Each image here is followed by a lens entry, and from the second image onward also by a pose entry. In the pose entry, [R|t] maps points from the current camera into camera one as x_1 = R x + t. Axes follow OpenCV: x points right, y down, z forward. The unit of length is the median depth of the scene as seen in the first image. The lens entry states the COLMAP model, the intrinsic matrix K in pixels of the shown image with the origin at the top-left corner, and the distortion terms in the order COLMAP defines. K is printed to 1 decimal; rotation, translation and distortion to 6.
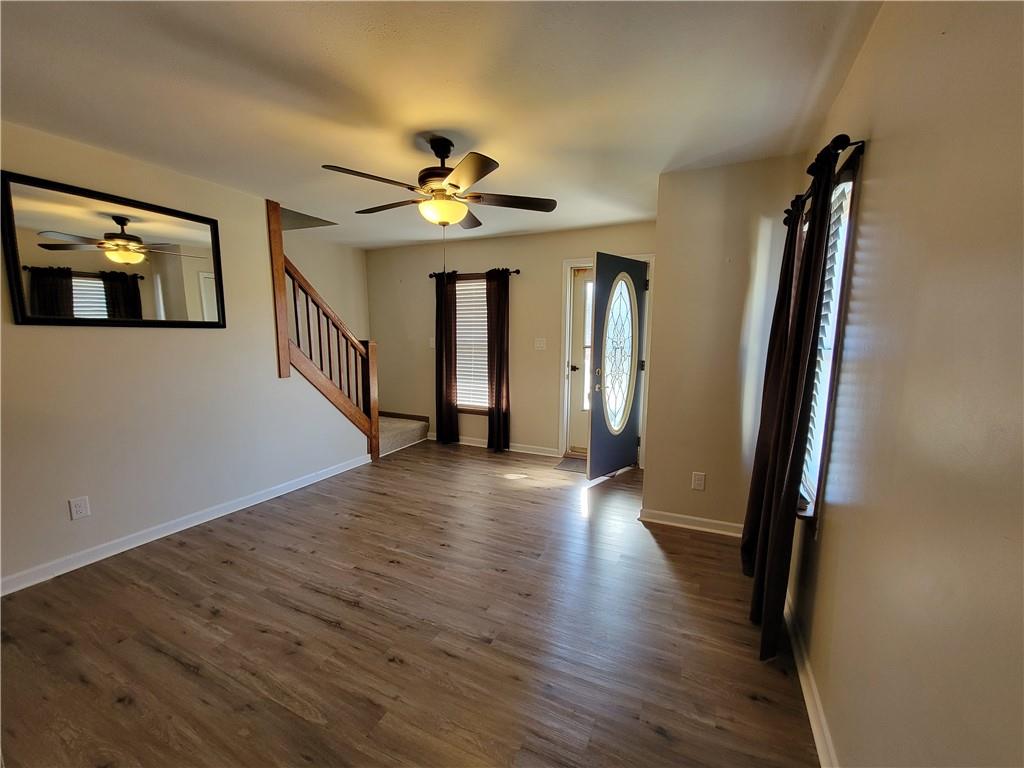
lens RADIAL K [[418.4, 0, 513.8], [0, 418.4, 395.0], [0, 0, 1]] dist [-0.000292, -0.000830]
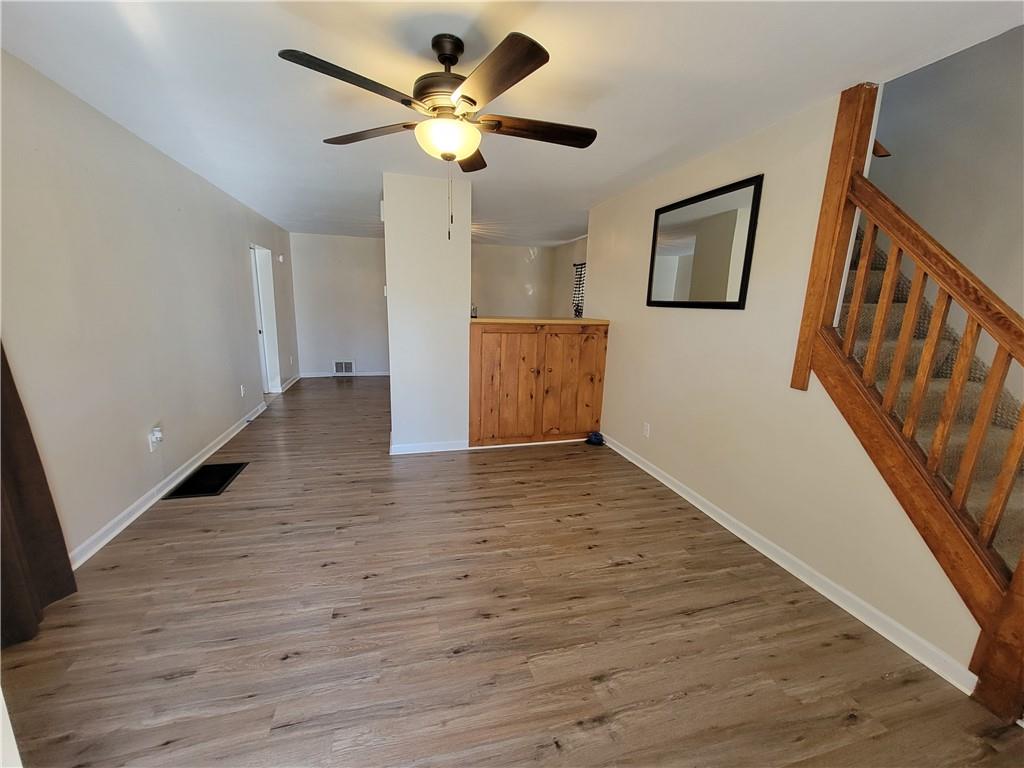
lens RADIAL K [[418.4, 0, 513.8], [0, 418.4, 395.0], [0, 0, 1]] dist [-0.000292, -0.000830]
pose [[-0.755420, 0.113101, -0.645406, 0.233828], [-0.128447, 0.940319, 0.315123, -0.225559], [0.642528, 0.320950, -0.695808, 1.485781]]
